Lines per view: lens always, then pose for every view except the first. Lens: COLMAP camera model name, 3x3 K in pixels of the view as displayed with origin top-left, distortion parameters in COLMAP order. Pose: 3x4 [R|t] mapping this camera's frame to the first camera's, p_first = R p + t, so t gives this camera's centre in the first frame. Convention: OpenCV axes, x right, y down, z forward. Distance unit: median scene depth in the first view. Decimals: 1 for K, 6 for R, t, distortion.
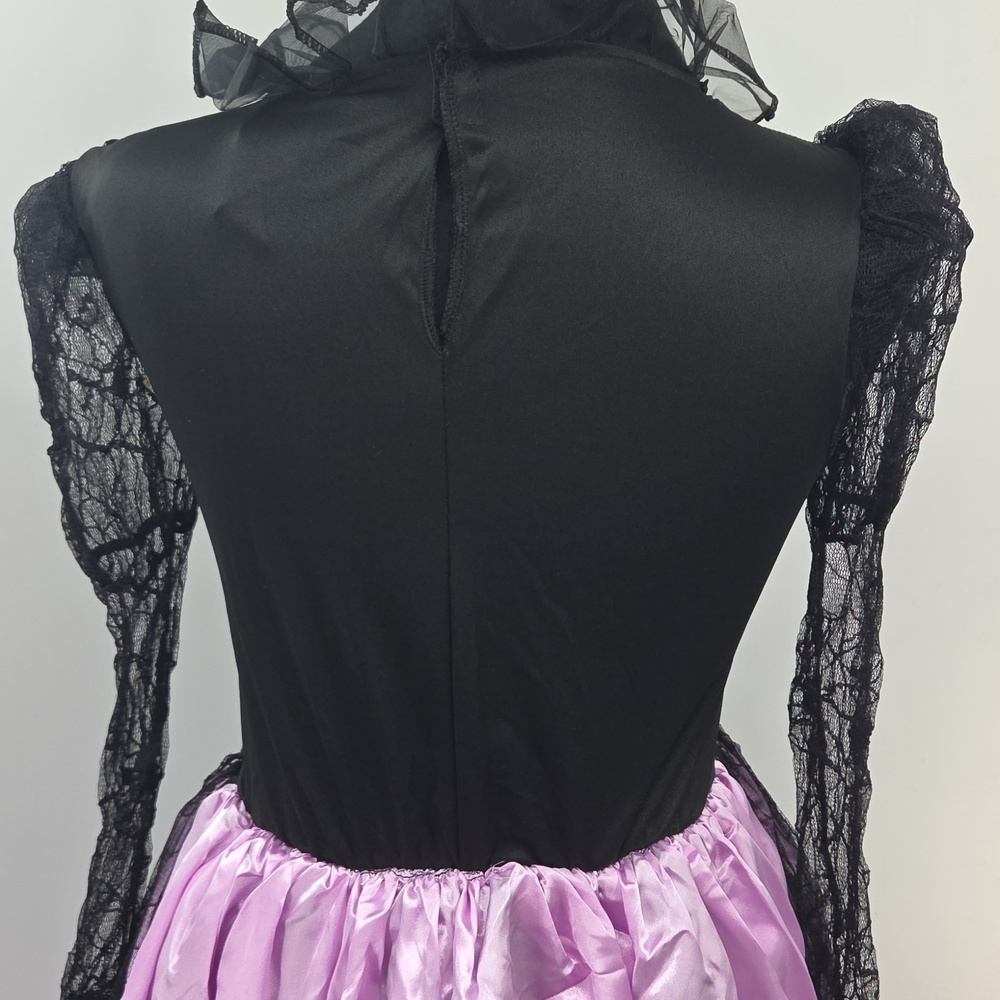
lens RADIAL K [[1351.8, 0, 514.7], [0, 1351.8, 501.3], [0, 0, 1]] dist [0.034964, -0.045918]
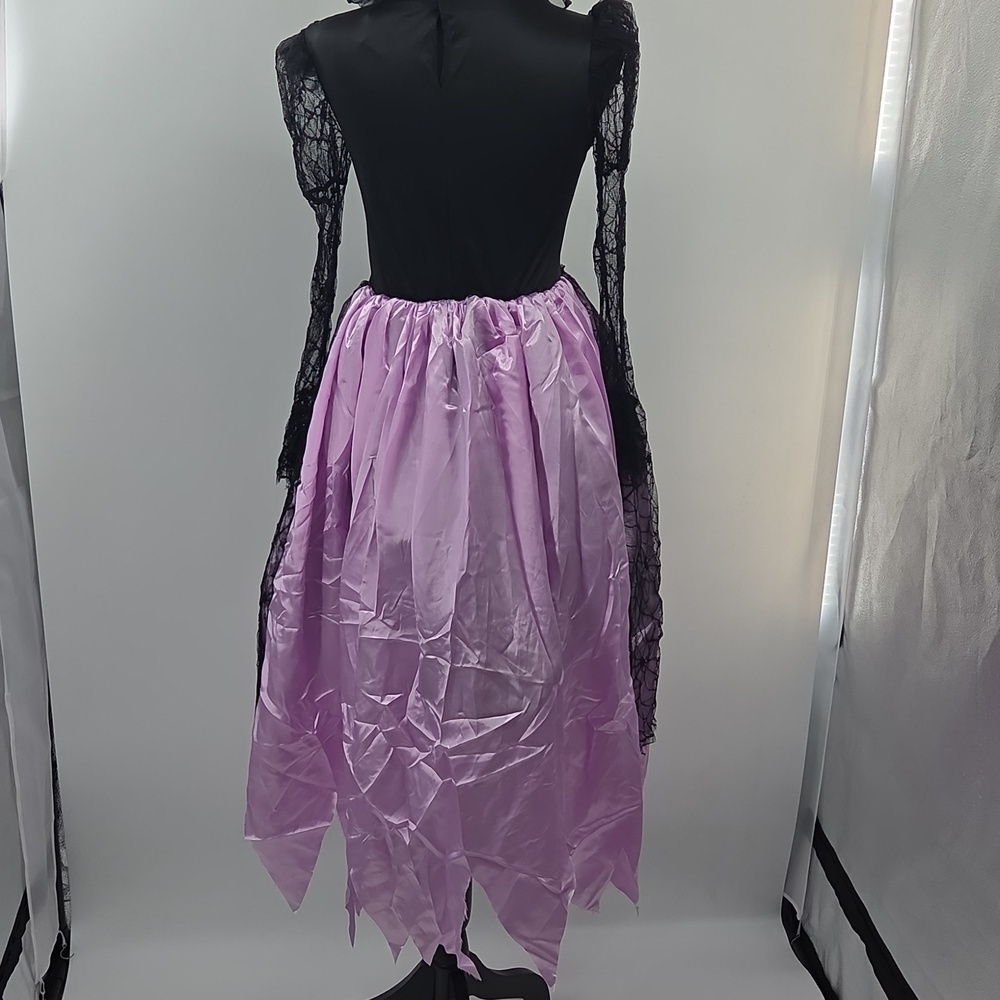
lens RADIAL K [[1351.8, 0, 514.7], [0, 1351.8, 501.3], [0, 0, 1]] dist [0.034964, -0.045918]
pose [[0.998974, -0.018684, -0.041255, 0.174376], [0.020918, 0.998300, 0.054403, 0.515297], [0.040168, -0.055210, 0.997666, -1.623485]]
